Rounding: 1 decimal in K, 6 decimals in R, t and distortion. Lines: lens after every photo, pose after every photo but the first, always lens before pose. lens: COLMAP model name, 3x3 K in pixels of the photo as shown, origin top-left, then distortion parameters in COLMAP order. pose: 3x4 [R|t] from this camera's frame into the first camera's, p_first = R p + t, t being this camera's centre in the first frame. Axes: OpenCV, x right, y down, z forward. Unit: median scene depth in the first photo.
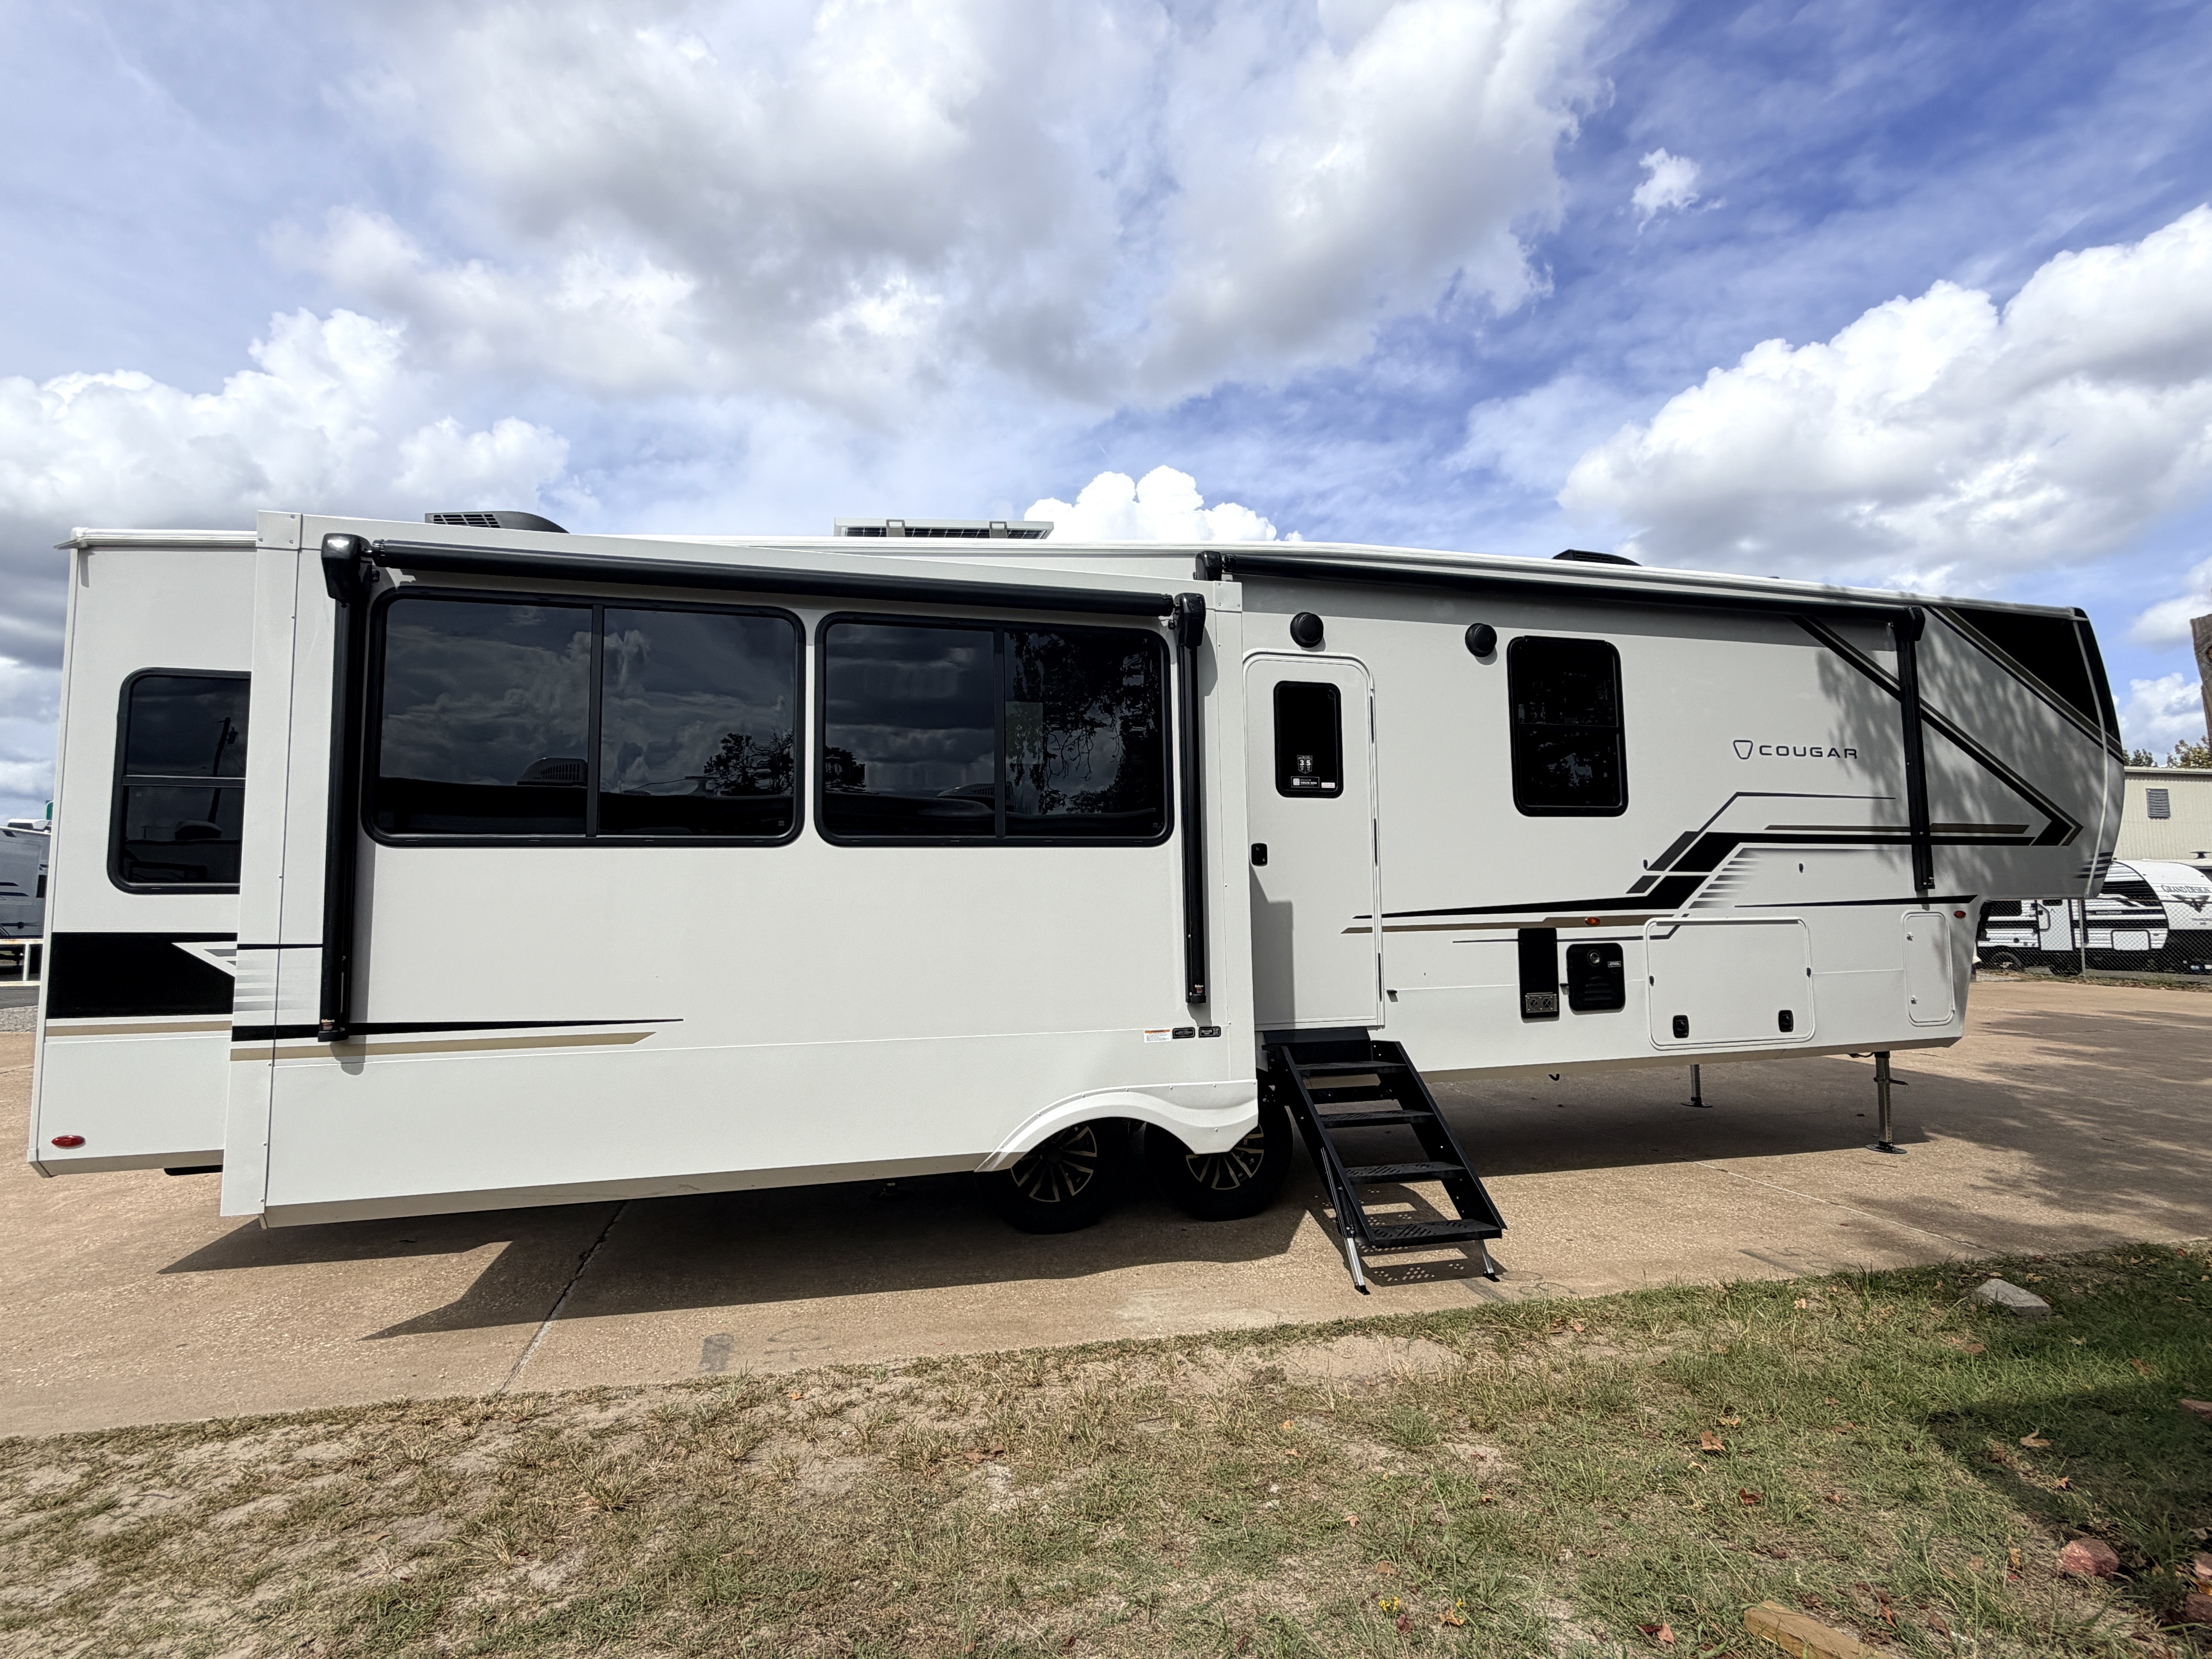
lens RADIAL K [[1031.4, 0, 1115.0], [0, 1031.4, 835.2], [0, 0, 1]] dist [0.001421, -0.000196]
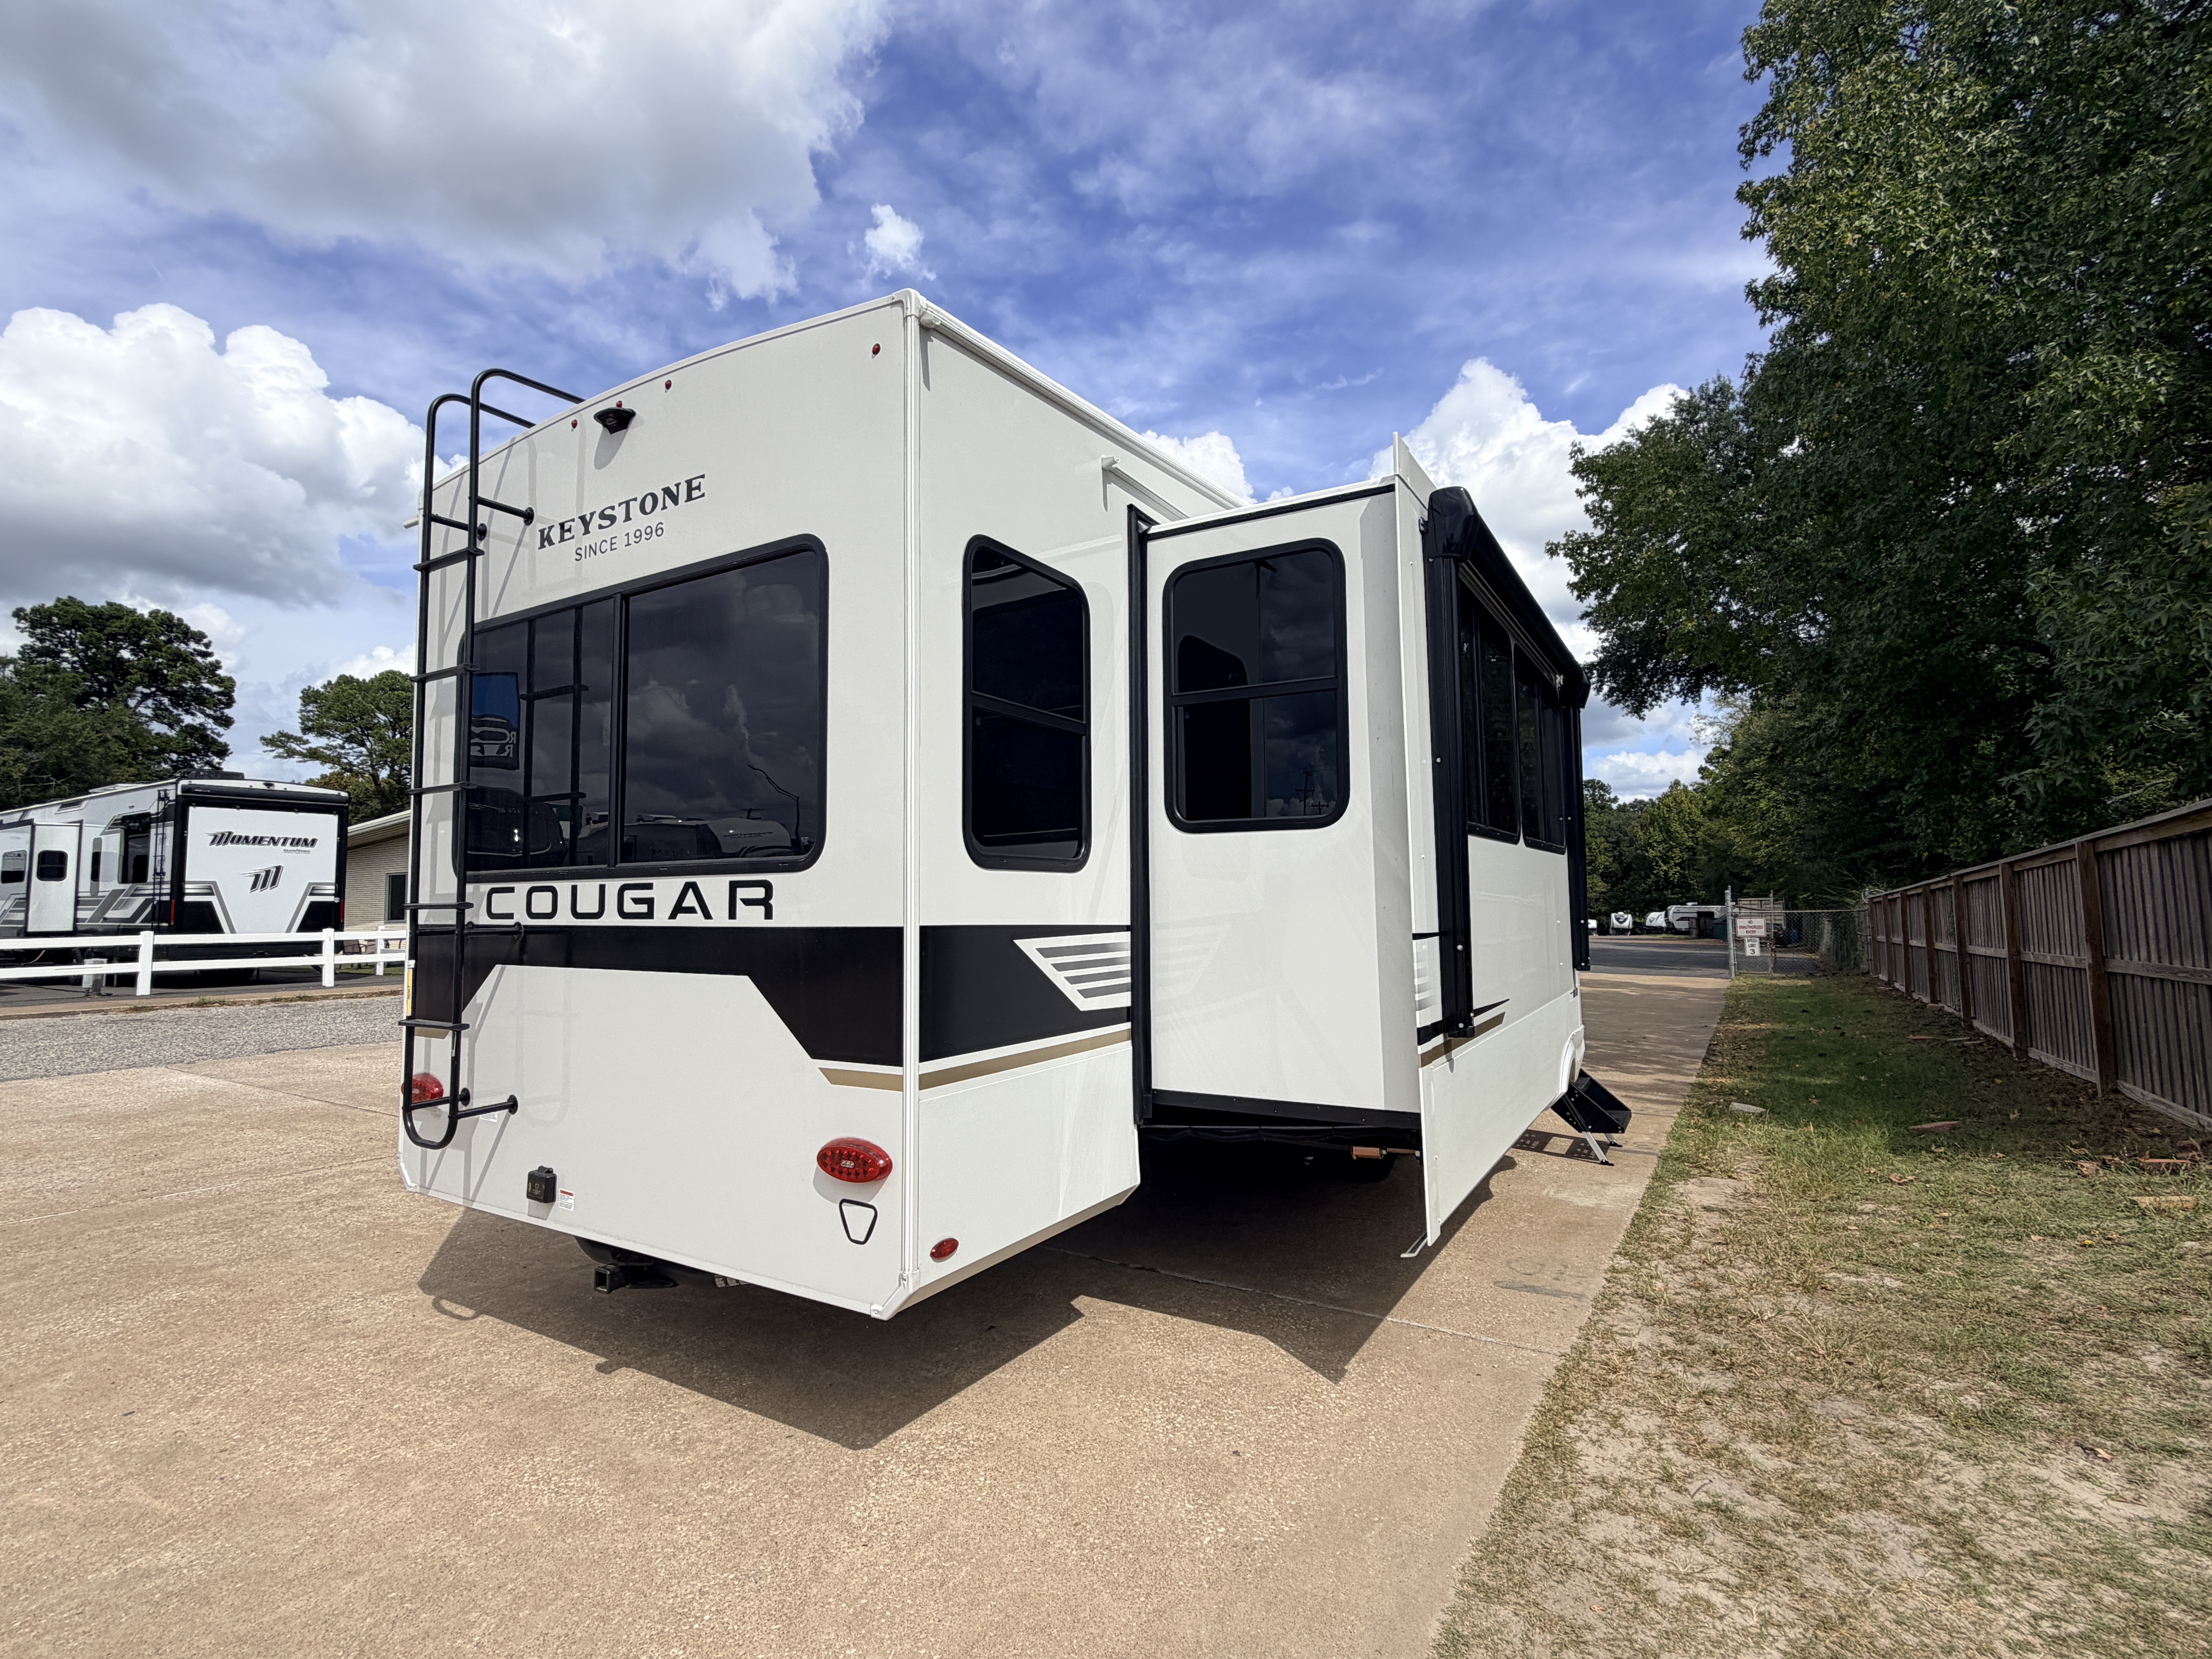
lens RADIAL K [[1031.4, 0, 1115.0], [0, 1031.4, 835.2], [0, 0, 1]] dist [0.001421, -0.000196]
pose [[0.723106, 0.052631, 0.688729, -1.464757], [-0.055378, 0.998301, -0.018146, 0.047346], [-0.688514, -0.025019, 0.724792, 0.491084]]
